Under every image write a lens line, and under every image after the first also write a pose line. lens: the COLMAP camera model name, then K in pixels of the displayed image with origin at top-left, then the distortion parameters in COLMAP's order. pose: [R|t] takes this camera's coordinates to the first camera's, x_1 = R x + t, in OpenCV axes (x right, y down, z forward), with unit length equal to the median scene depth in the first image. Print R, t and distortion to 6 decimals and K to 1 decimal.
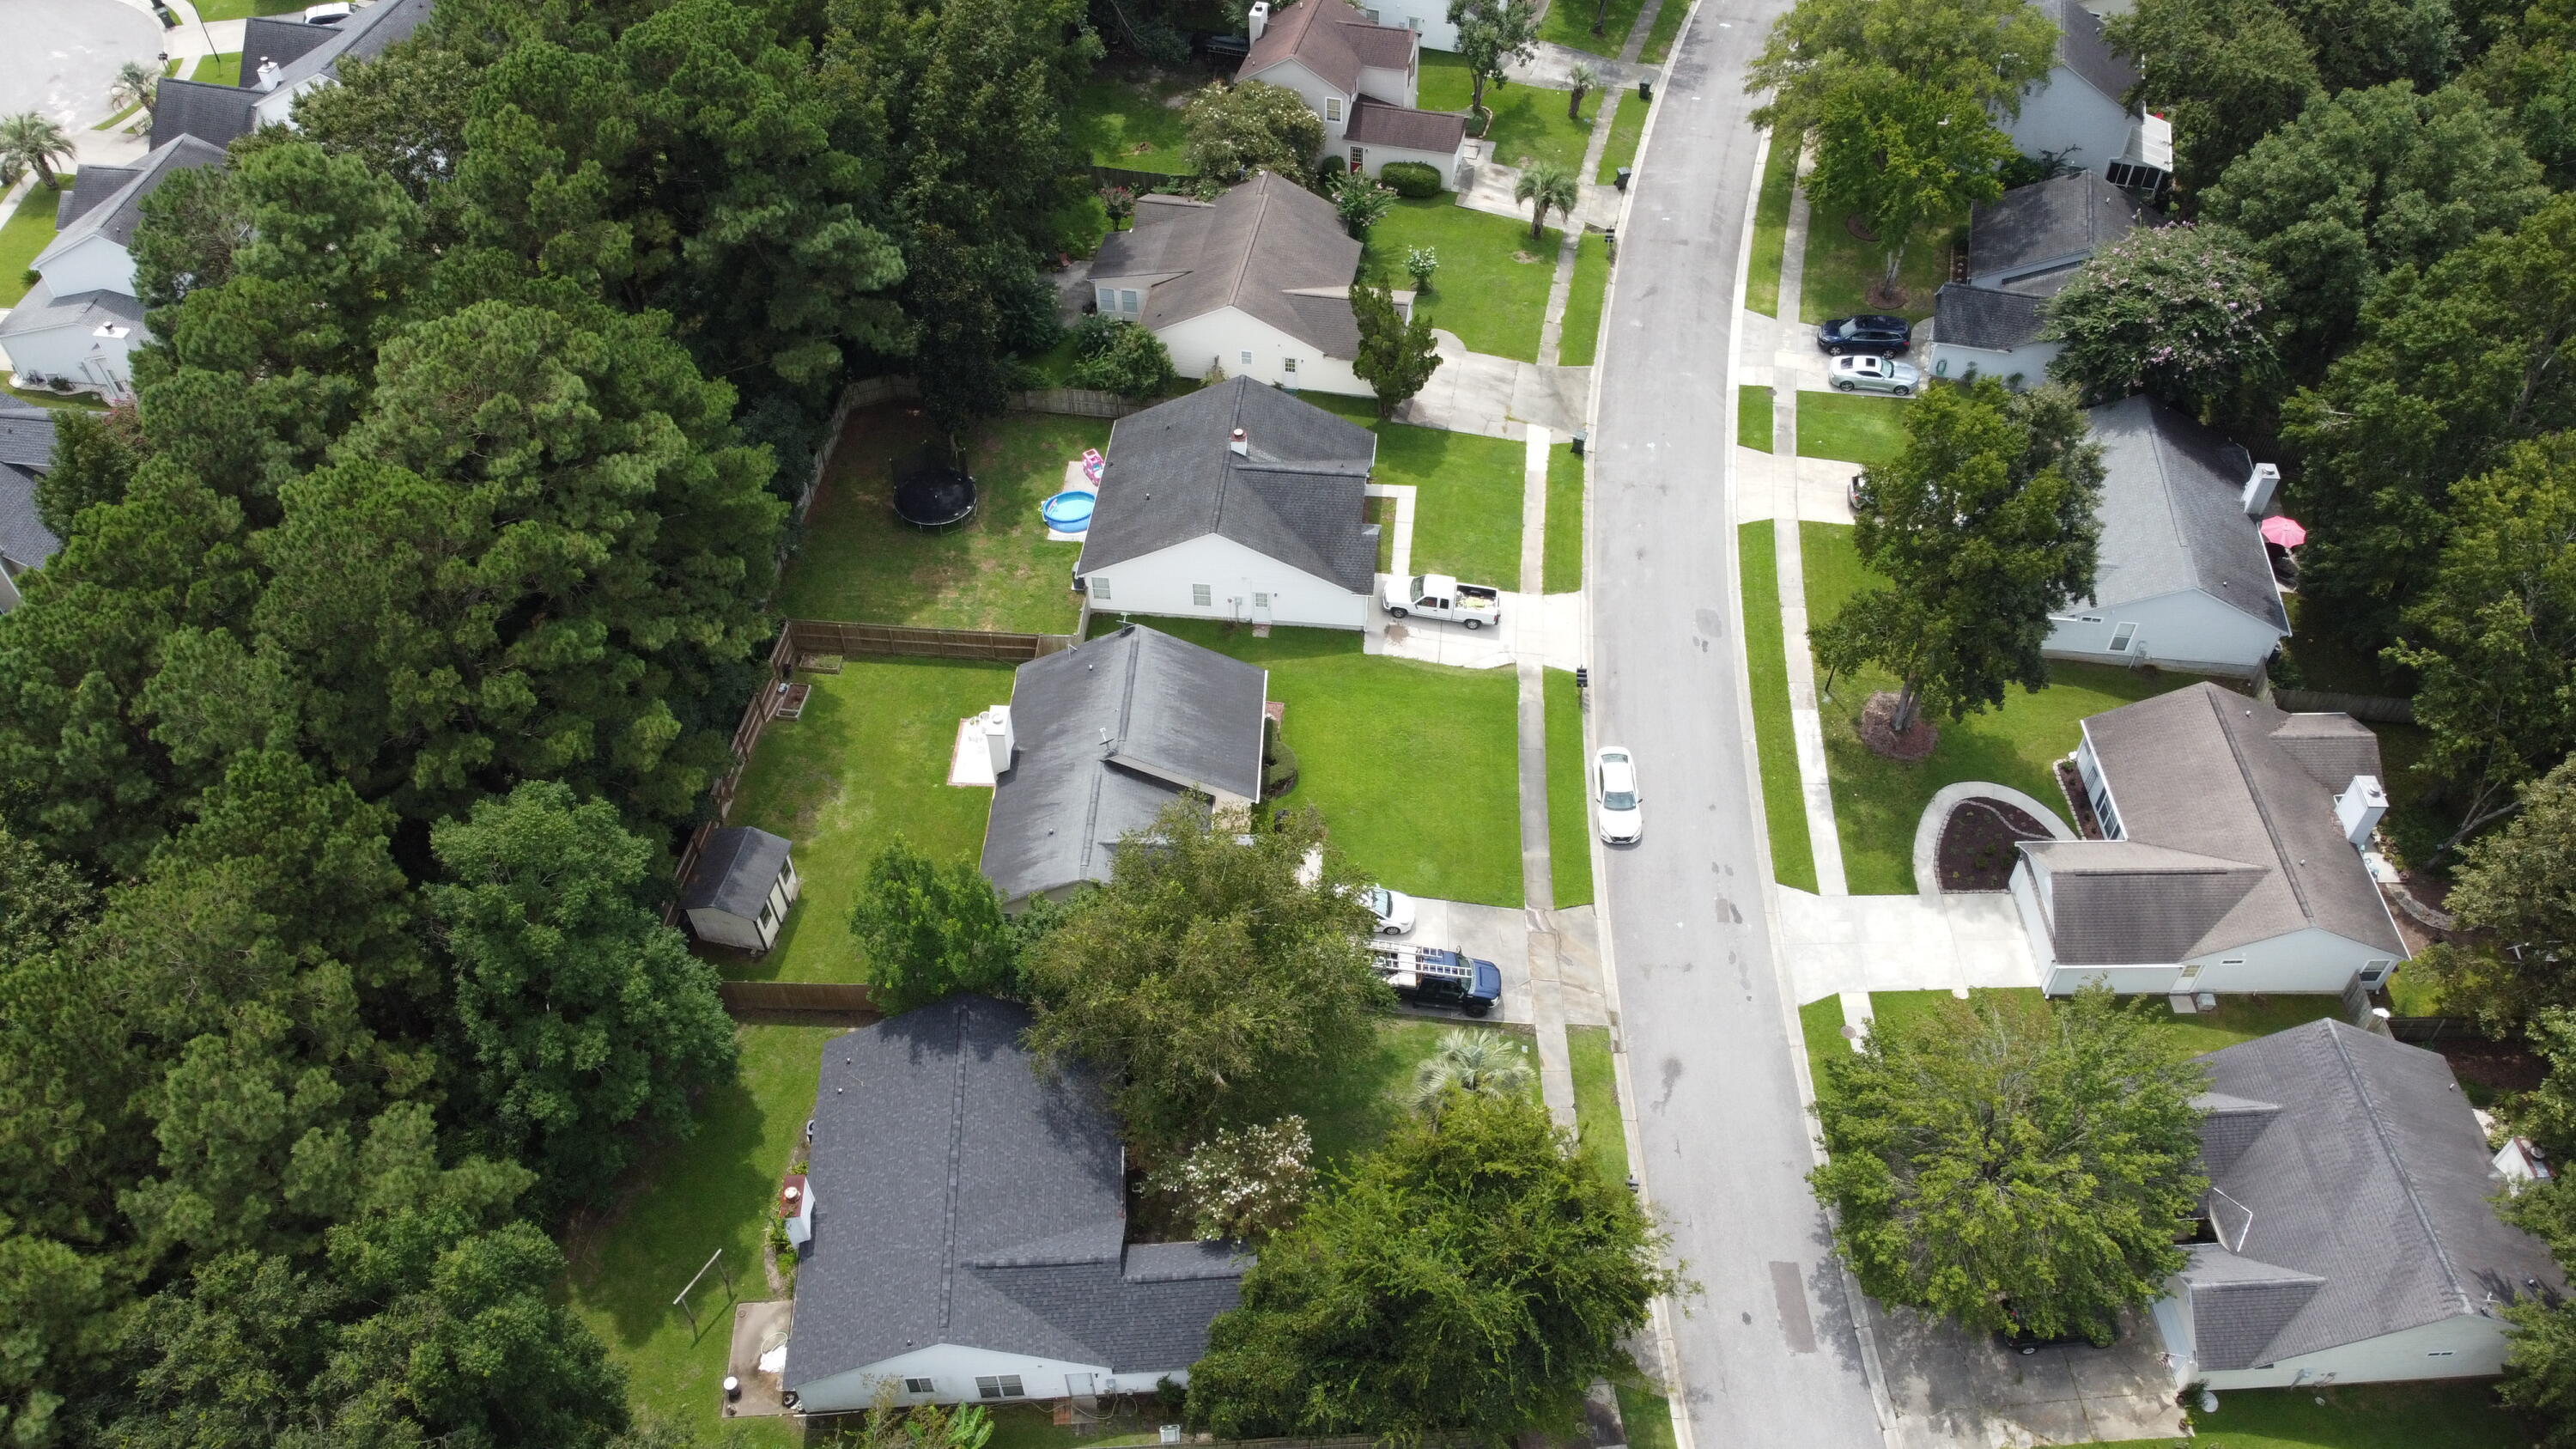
lens RADIAL K [[1954.5, 0, 1293.0], [0, 1954.5, 726.6], [0, 0, 1]] dist [0.001745, -0.009187]
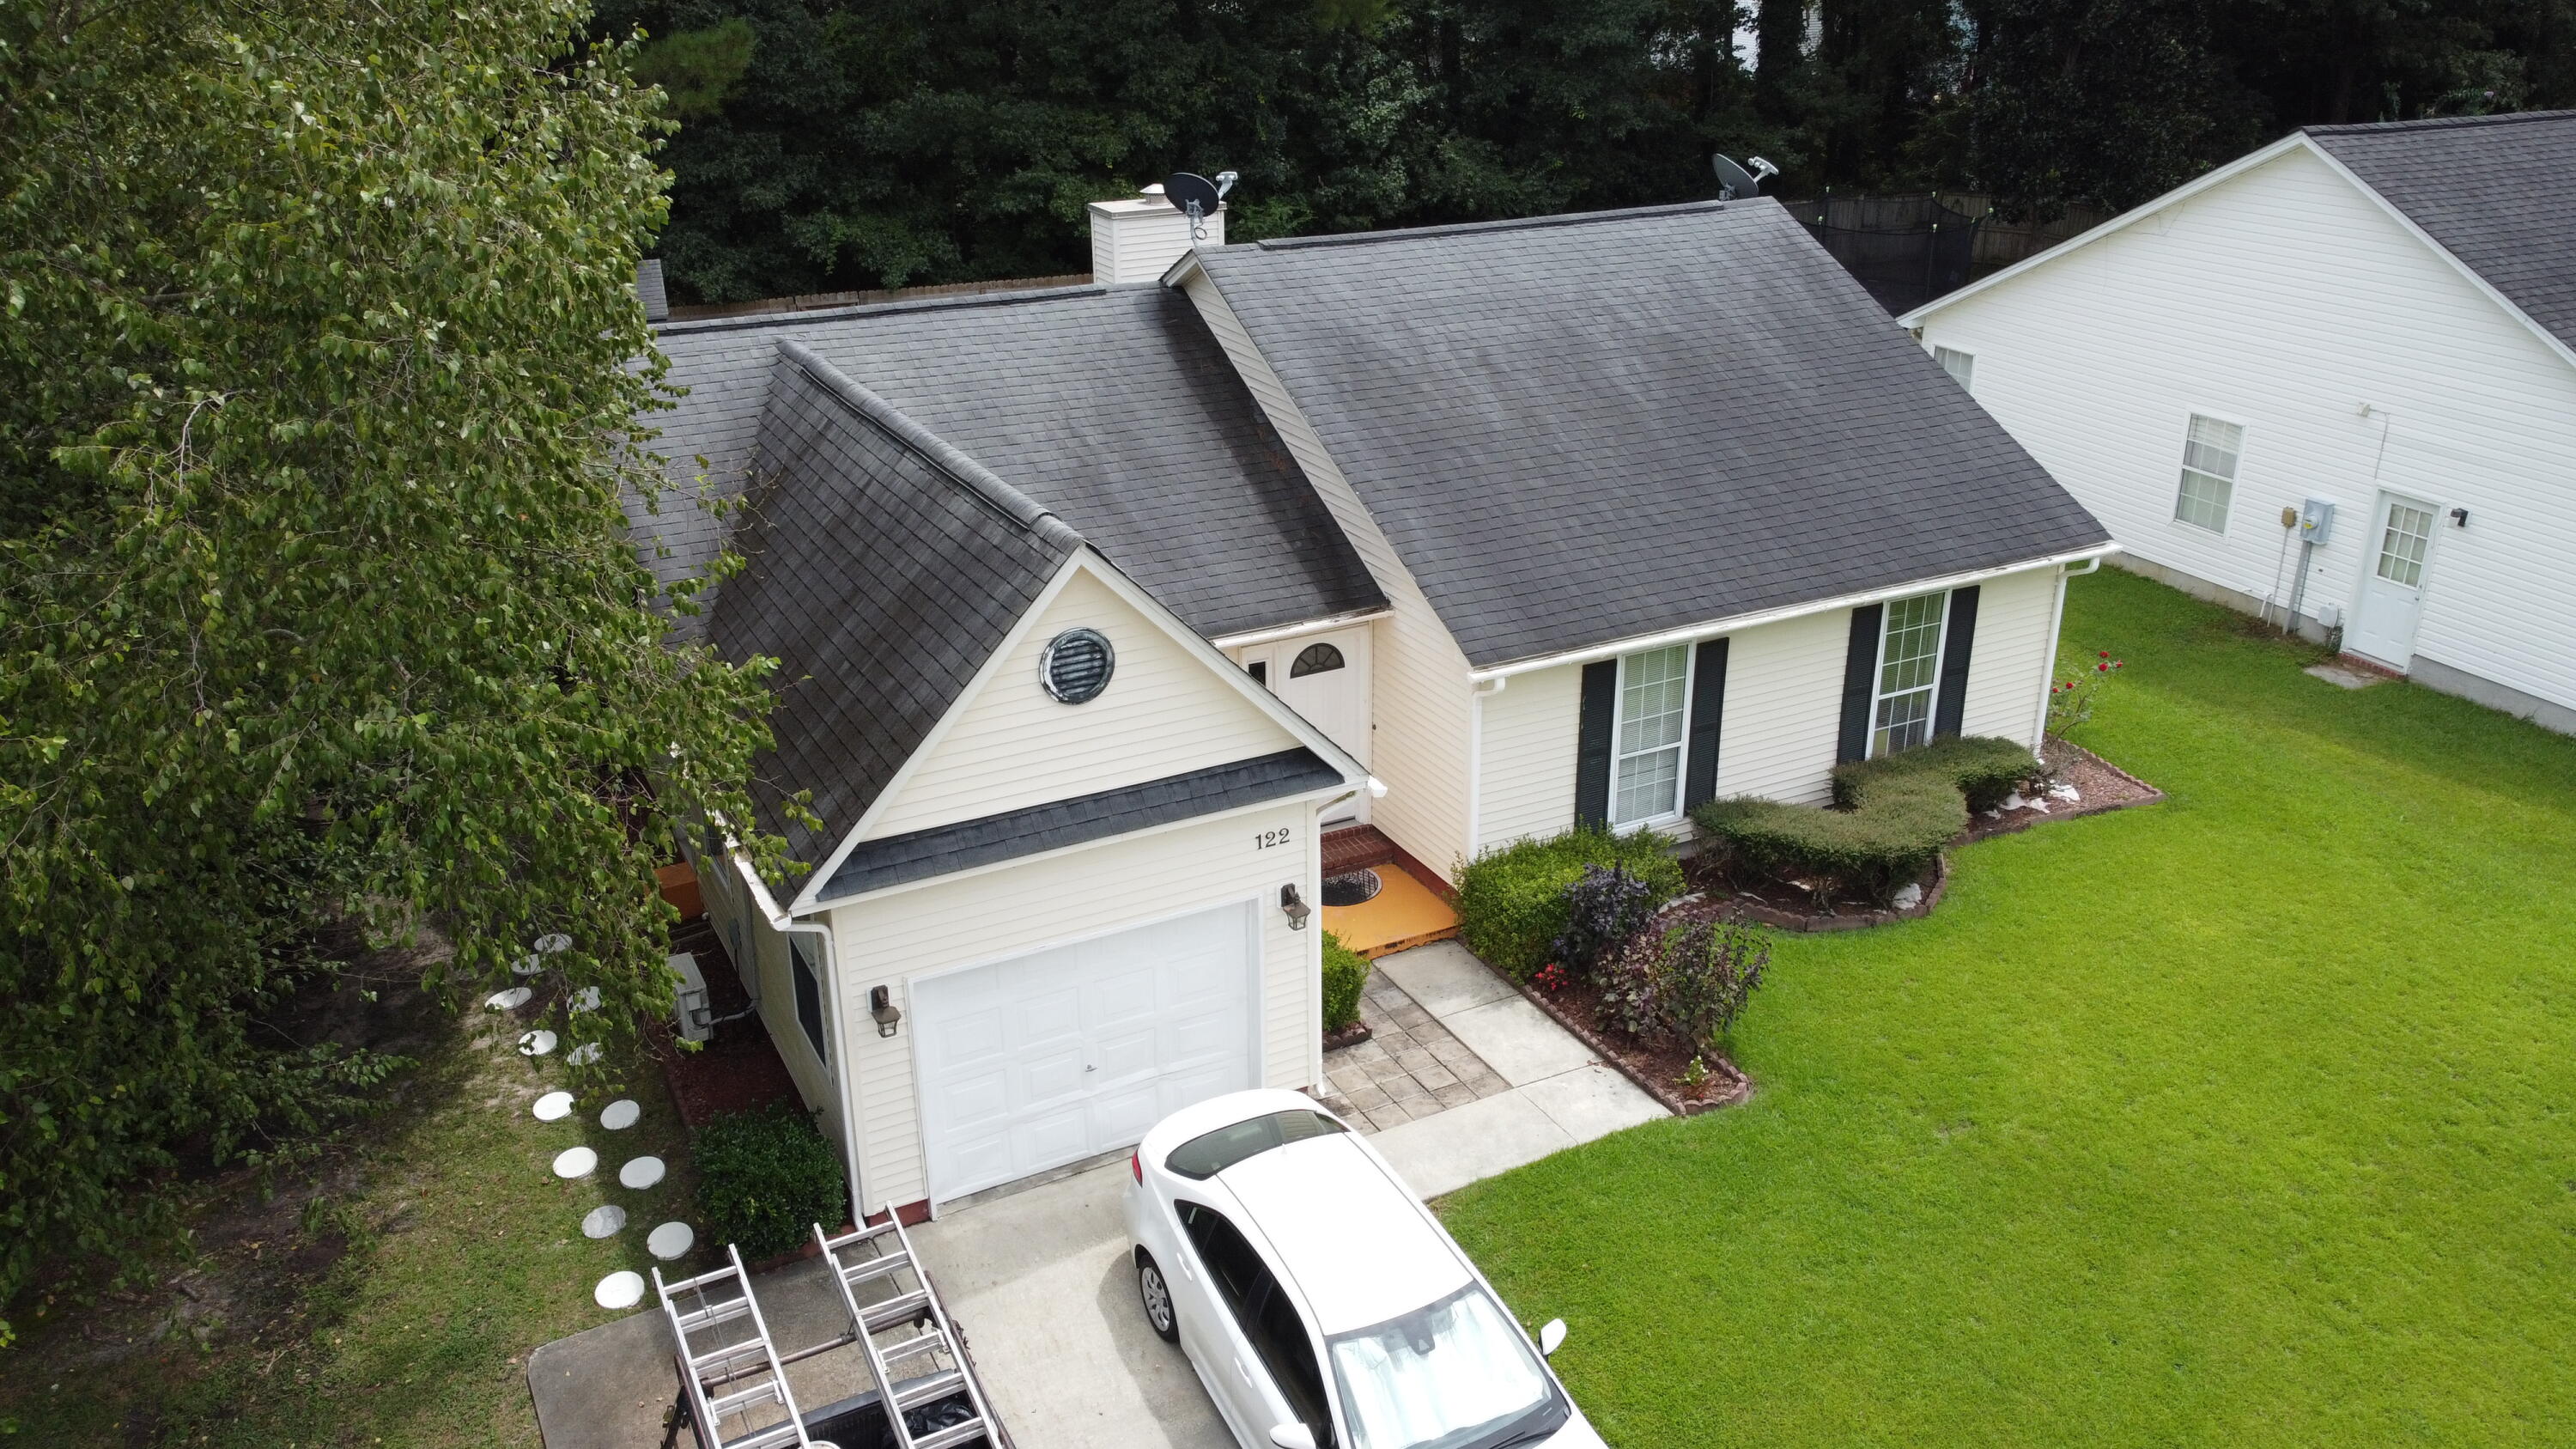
lens RADIAL K [[1954.5, 0, 1282.4], [0, 1954.5, 729.1], [0, 0, 1]] dist [0.001745, -0.009187]
pose [[0.490306, 0.347944, -0.799084, 0.119946], [-0.641560, 0.764668, -0.060693, 0.059492], [0.589916, 0.542419, 0.598148, 0.774167]]
